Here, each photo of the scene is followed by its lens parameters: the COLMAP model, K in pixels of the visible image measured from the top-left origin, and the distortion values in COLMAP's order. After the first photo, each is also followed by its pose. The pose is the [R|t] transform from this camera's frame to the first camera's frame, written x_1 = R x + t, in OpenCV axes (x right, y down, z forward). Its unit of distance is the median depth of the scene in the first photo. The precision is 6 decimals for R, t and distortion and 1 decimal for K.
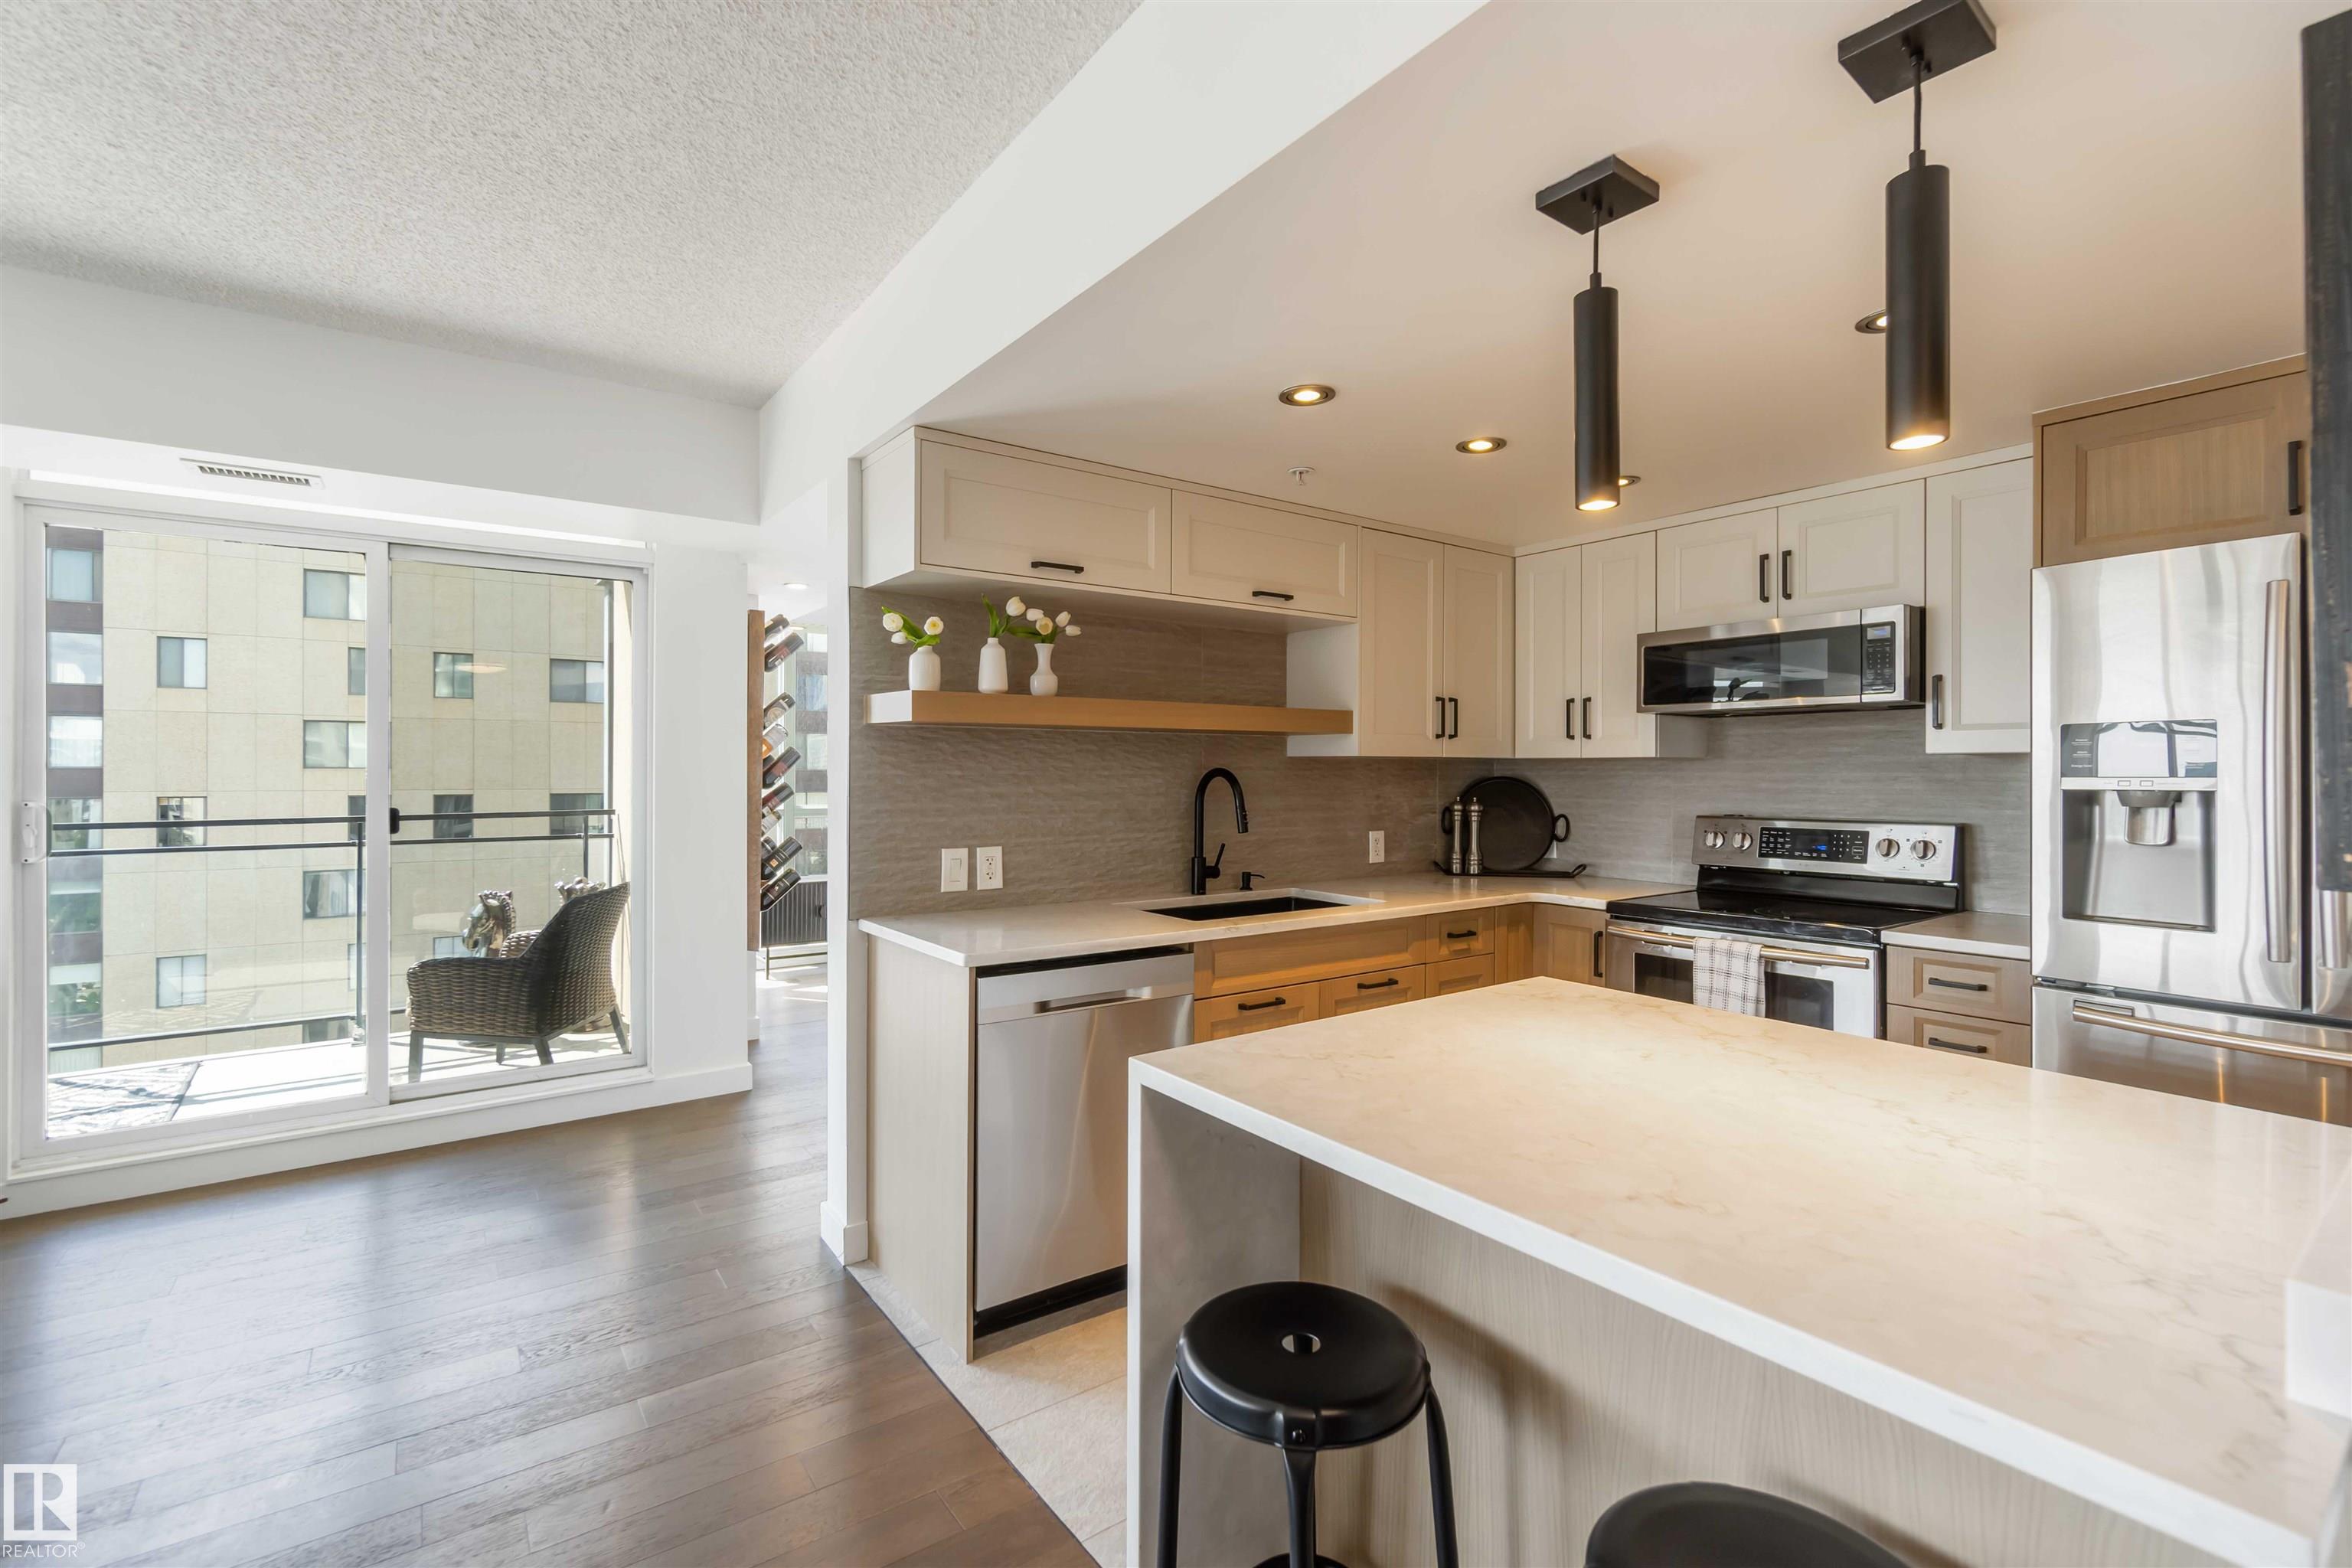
lens RADIAL K [[1022.2, 0, 1158.5], [0, 1022.2, 773.8], [0, 0, 1]] dist [0.002194, 0.000313]
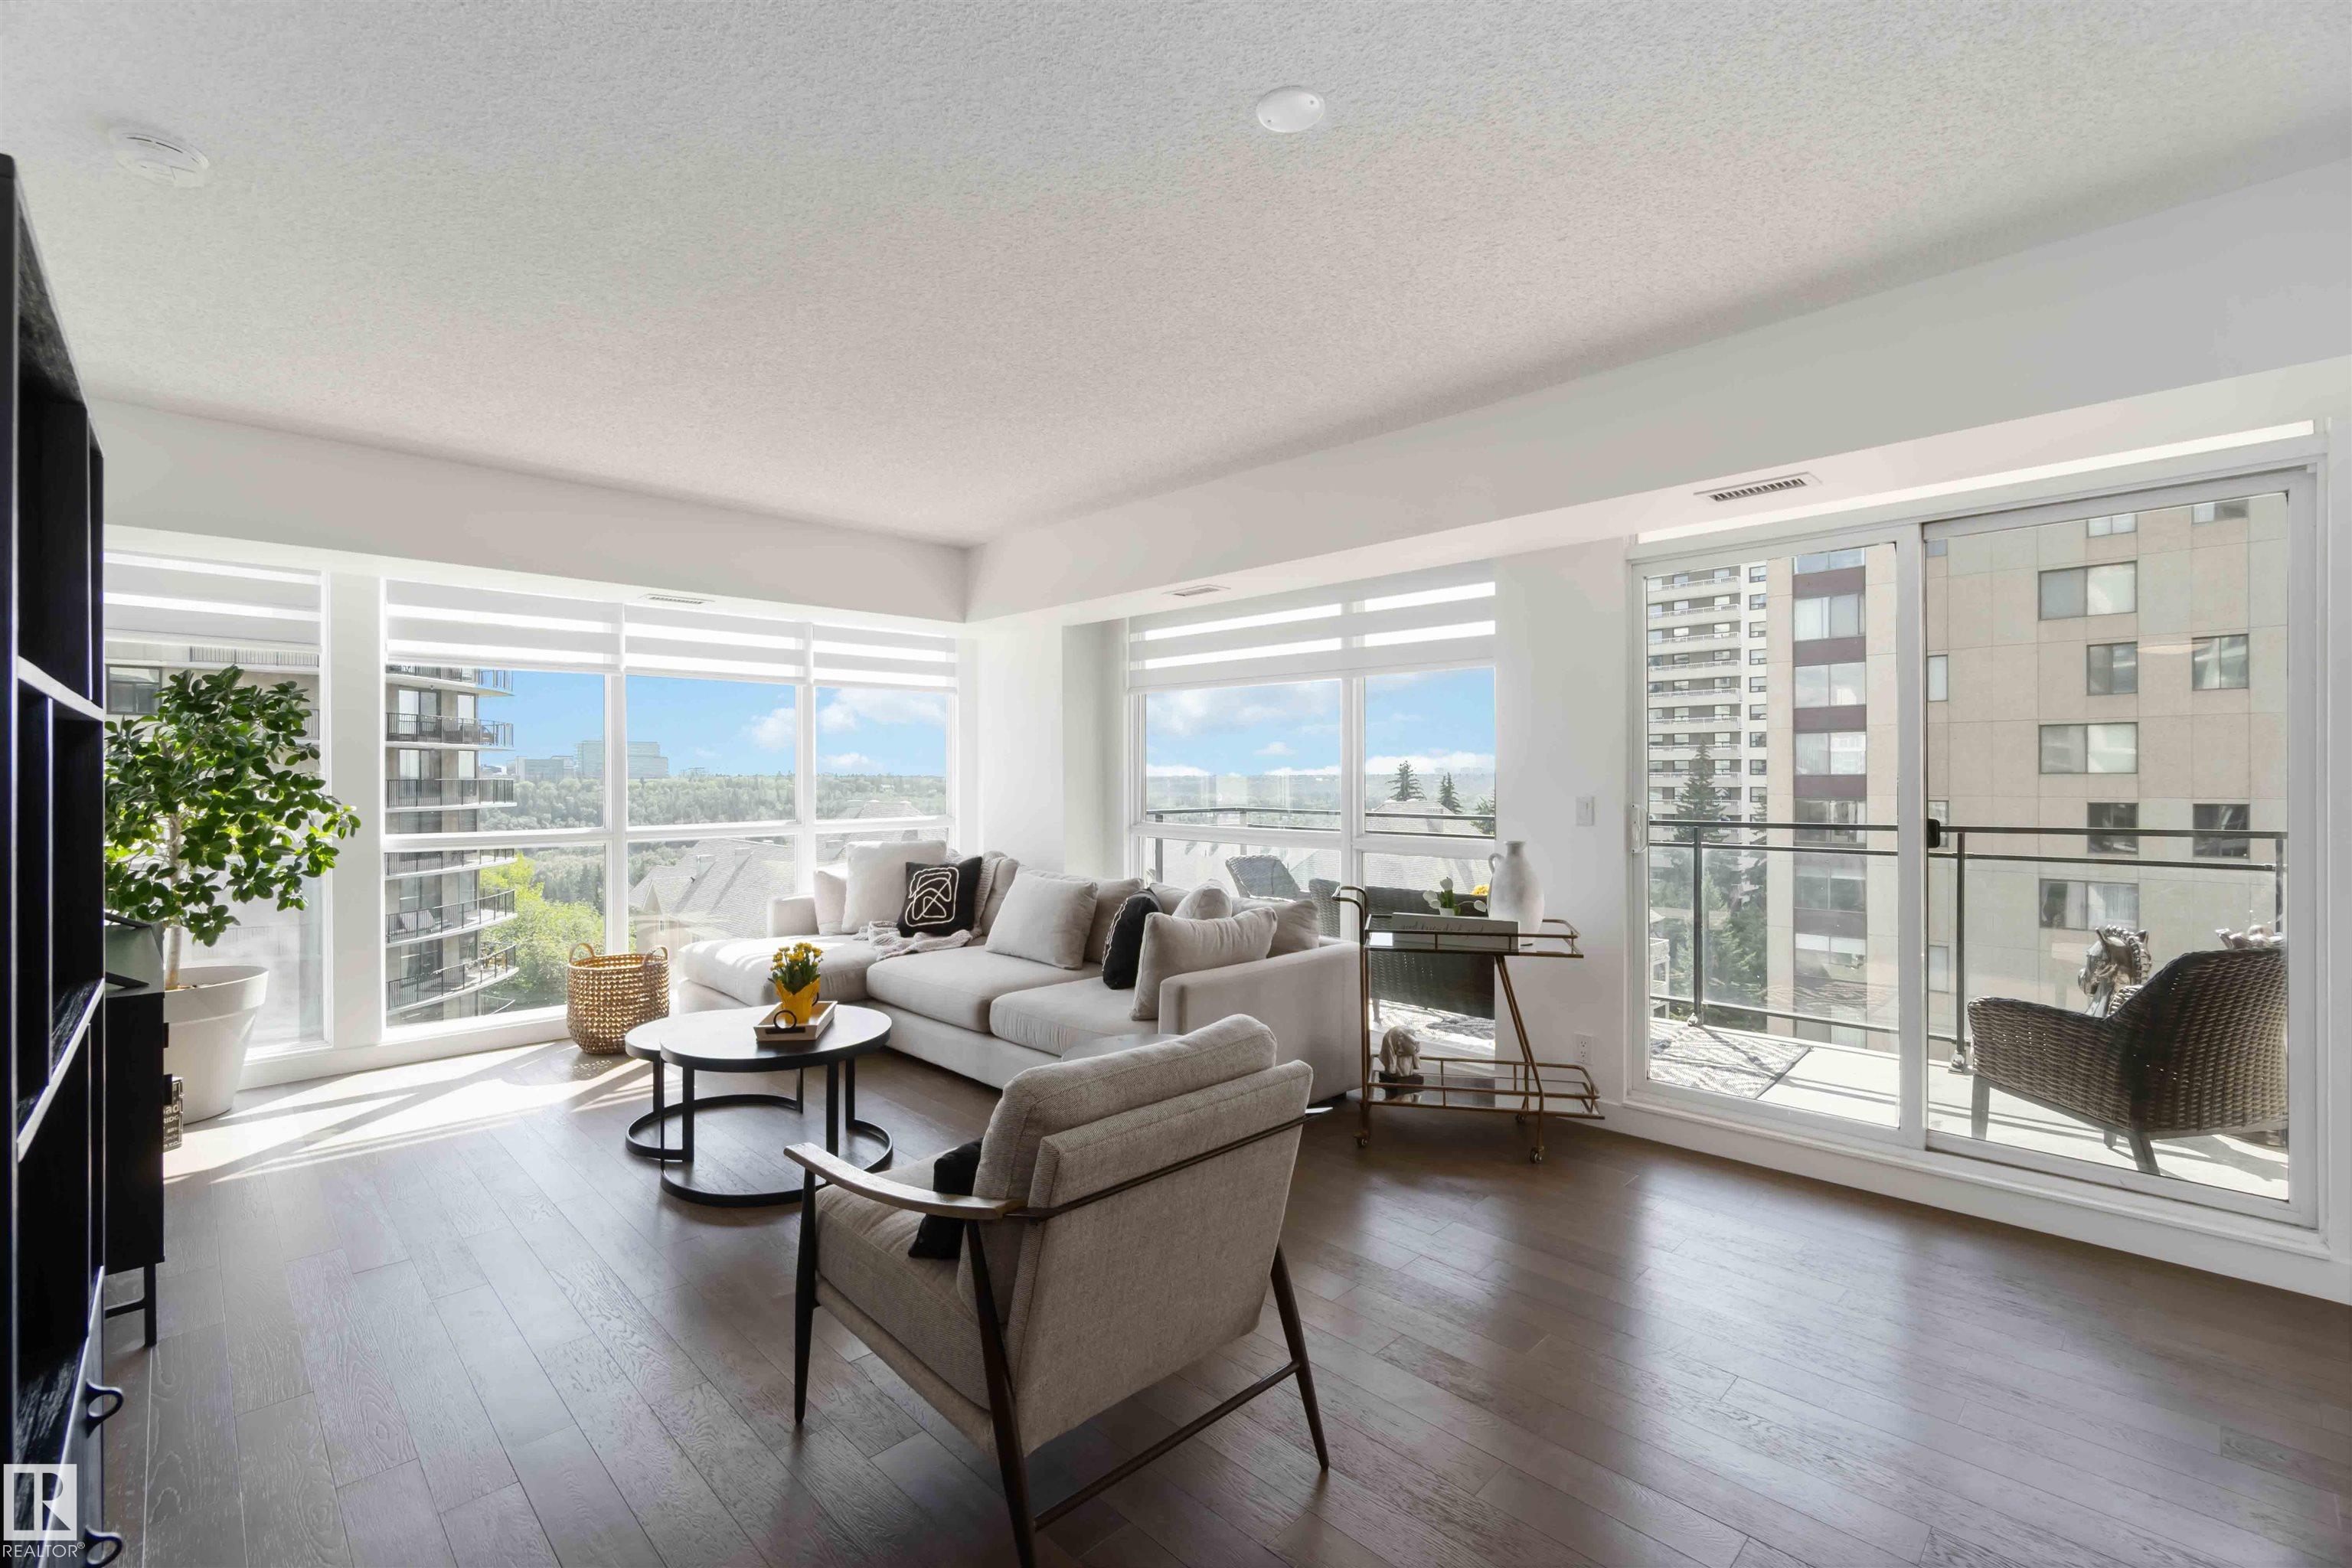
lens RADIAL K [[1022.2, 0, 1158.5], [0, 1022.2, 773.8], [0, 0, 1]] dist [0.002194, 0.000313]
pose [[0.154254, -0.007754, -0.988001, 0.022784], [0.001172, 0.999970, -0.007665, 0.000531], [0.988031, 0.000025, 0.154258, 0.142618]]
